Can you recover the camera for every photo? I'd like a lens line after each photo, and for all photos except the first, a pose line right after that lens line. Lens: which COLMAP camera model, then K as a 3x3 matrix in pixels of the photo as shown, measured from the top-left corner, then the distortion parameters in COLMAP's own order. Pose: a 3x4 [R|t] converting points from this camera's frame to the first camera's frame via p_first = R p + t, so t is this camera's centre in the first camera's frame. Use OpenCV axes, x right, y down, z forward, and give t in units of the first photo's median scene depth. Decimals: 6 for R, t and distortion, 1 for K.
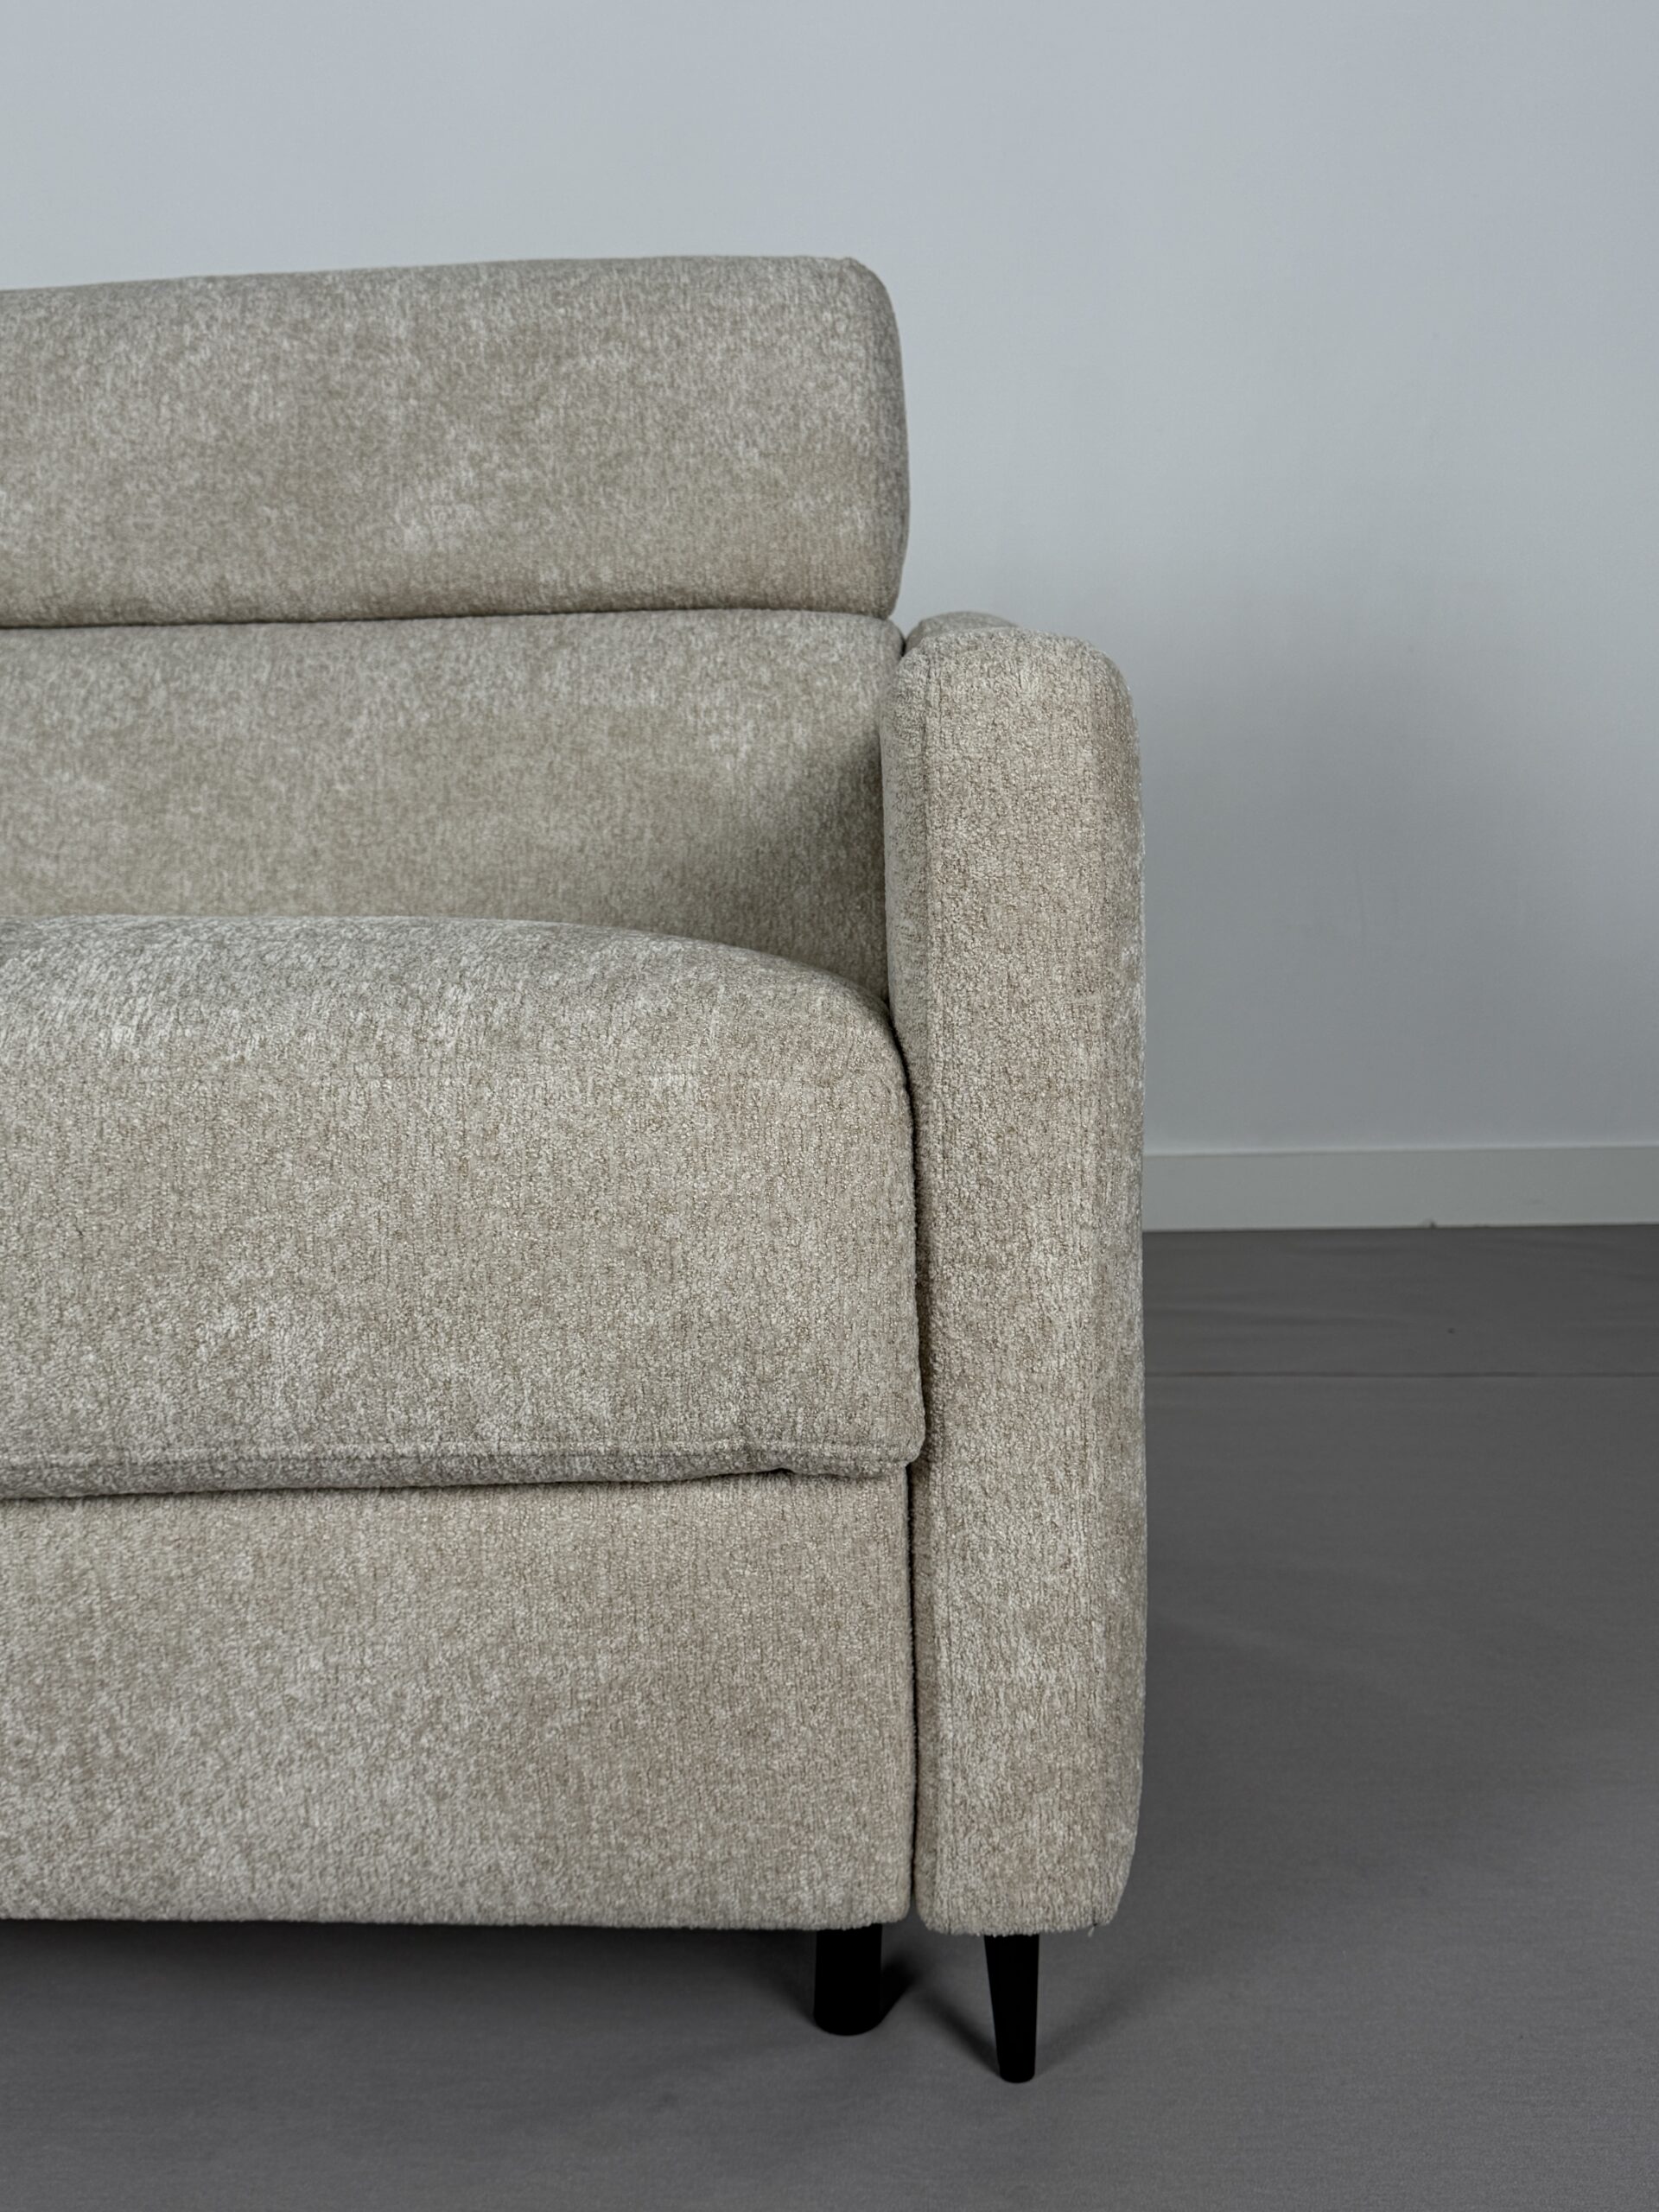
lens RADIAL K [[2163.6, 0, 829.5], [0, 2163.6, 1106.0], [0, 0, 1]] dist [0.177864, -0.434432]
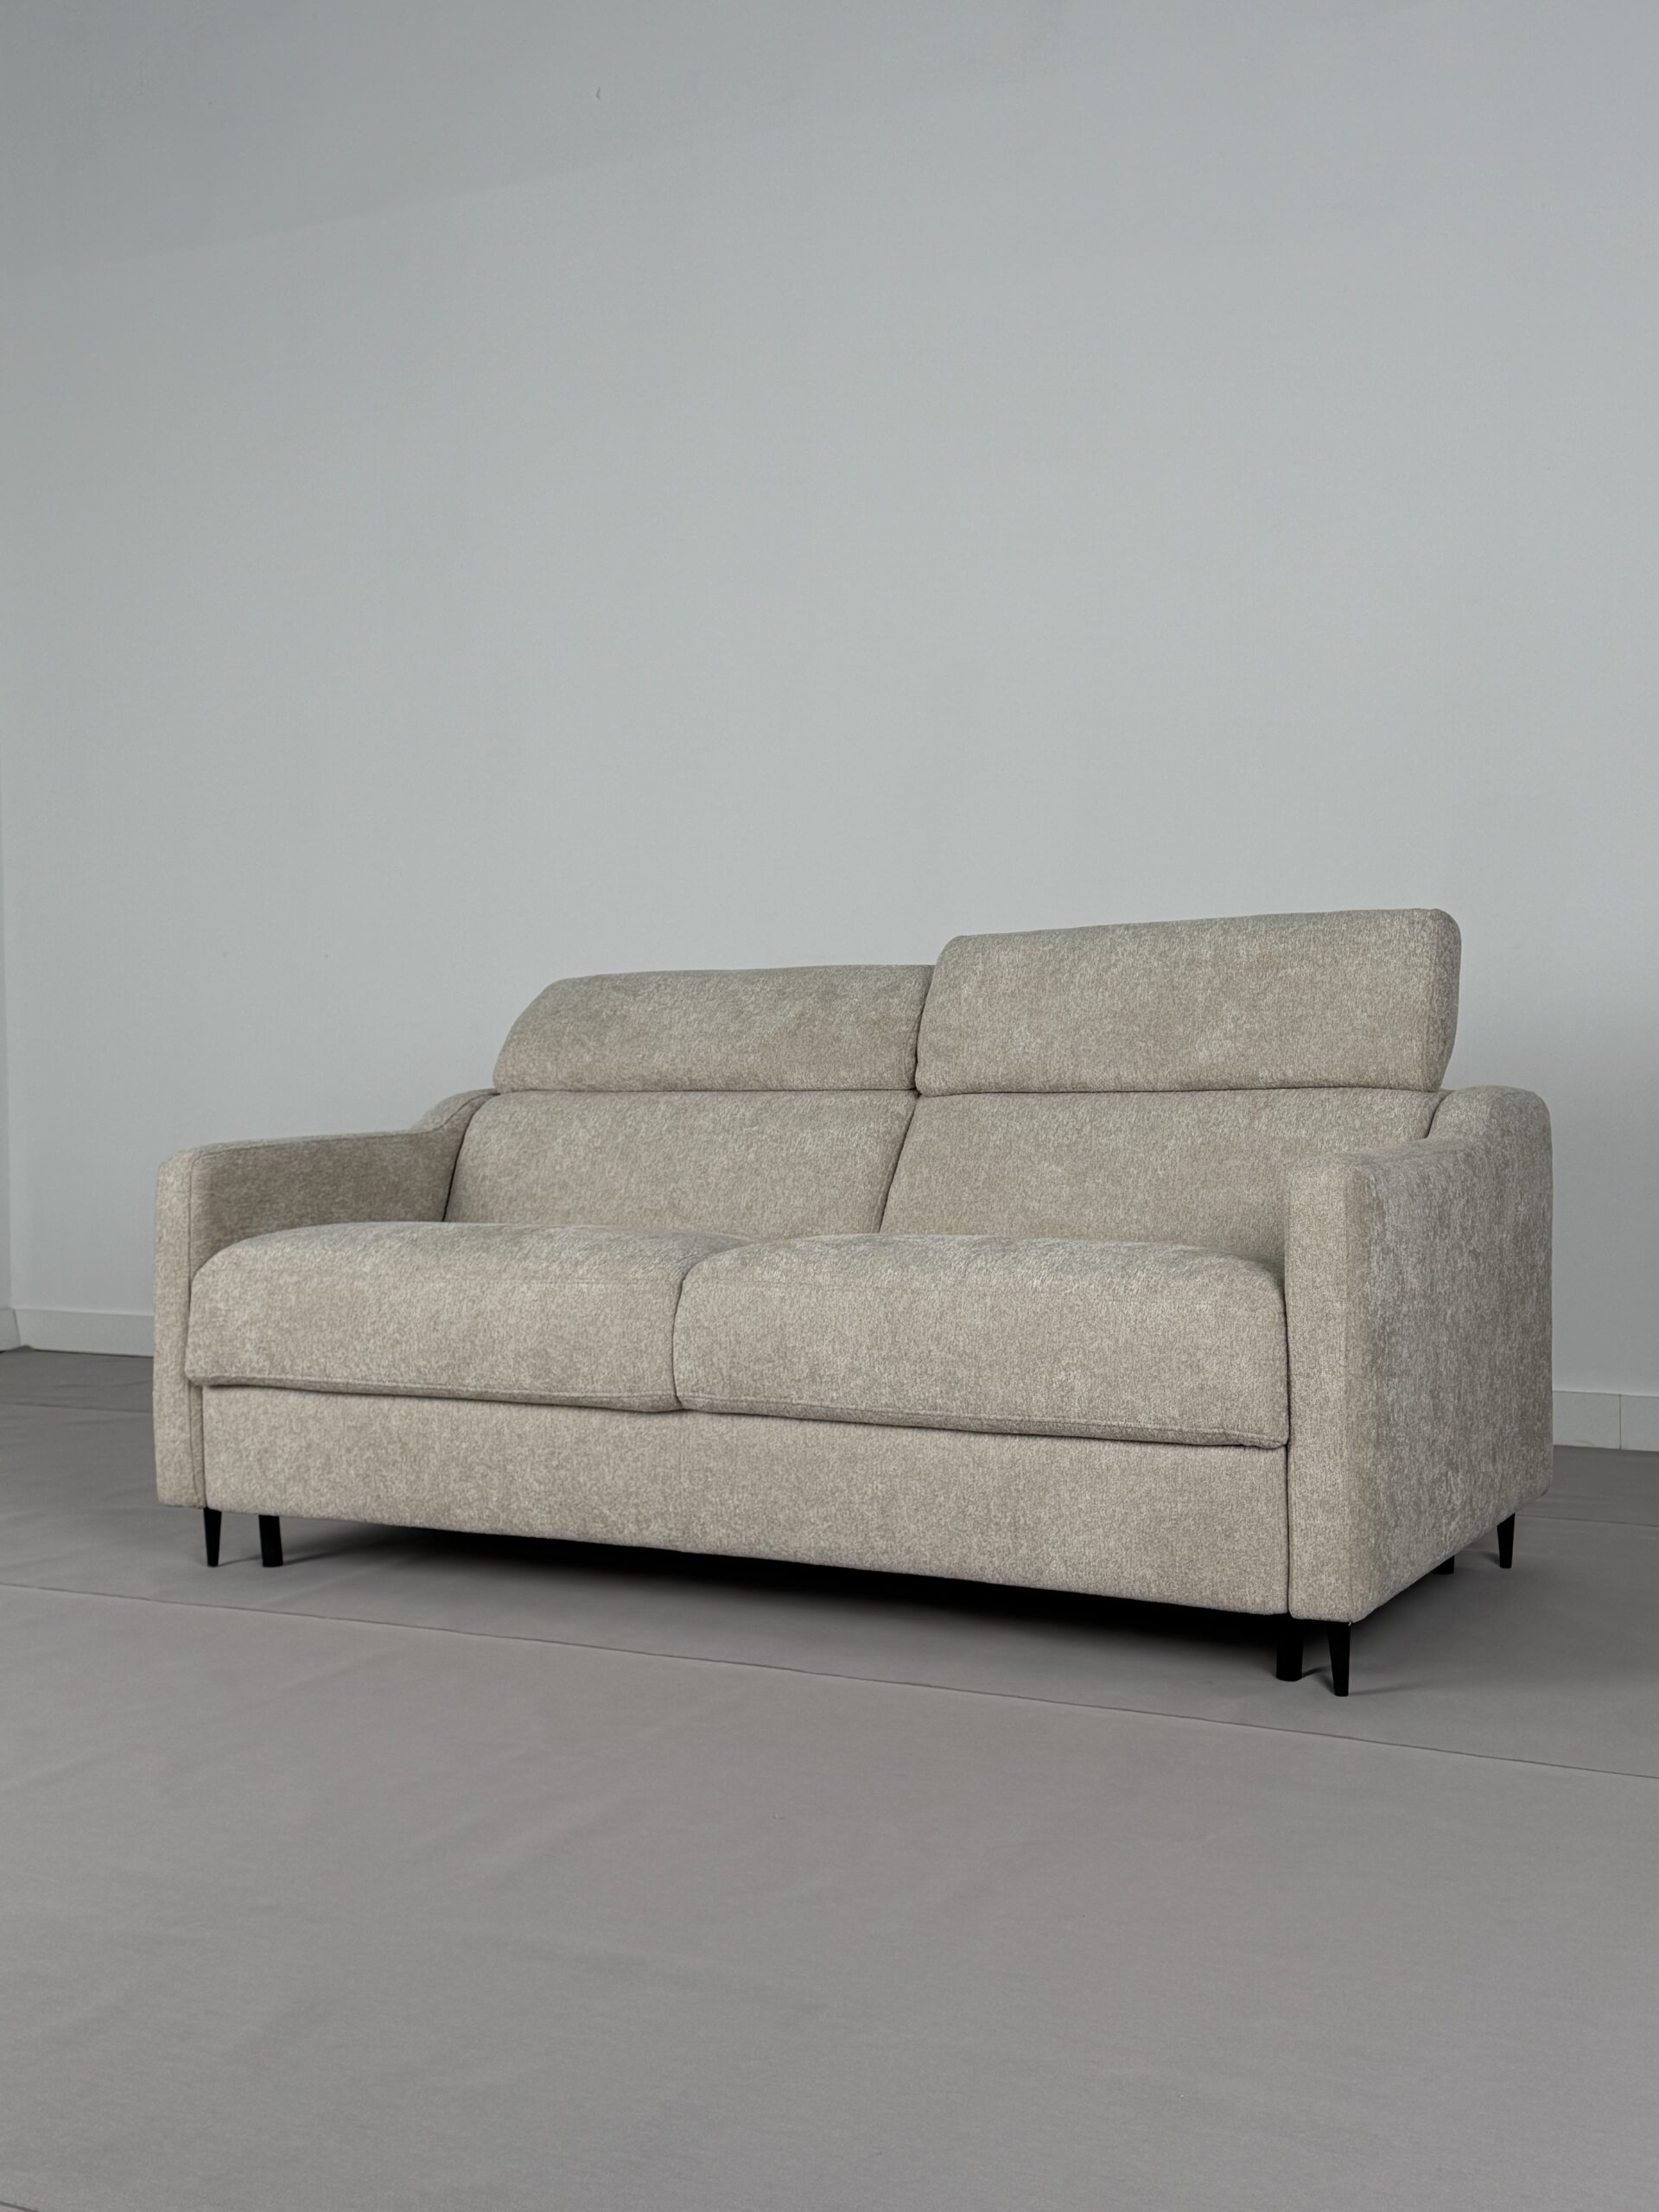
lens RADIAL K [[2547.1, 0, 829.5], [0, 2547.1, 1106.0], [0, 0, 1]] dist [0.158234, 0.006455]
pose [[0.896581, 0.018297, -0.442502, 0.964759], [-0.061878, 0.994521, -0.084253, 0.039875], [0.438536, 0.102921, 0.892801, -2.275828]]
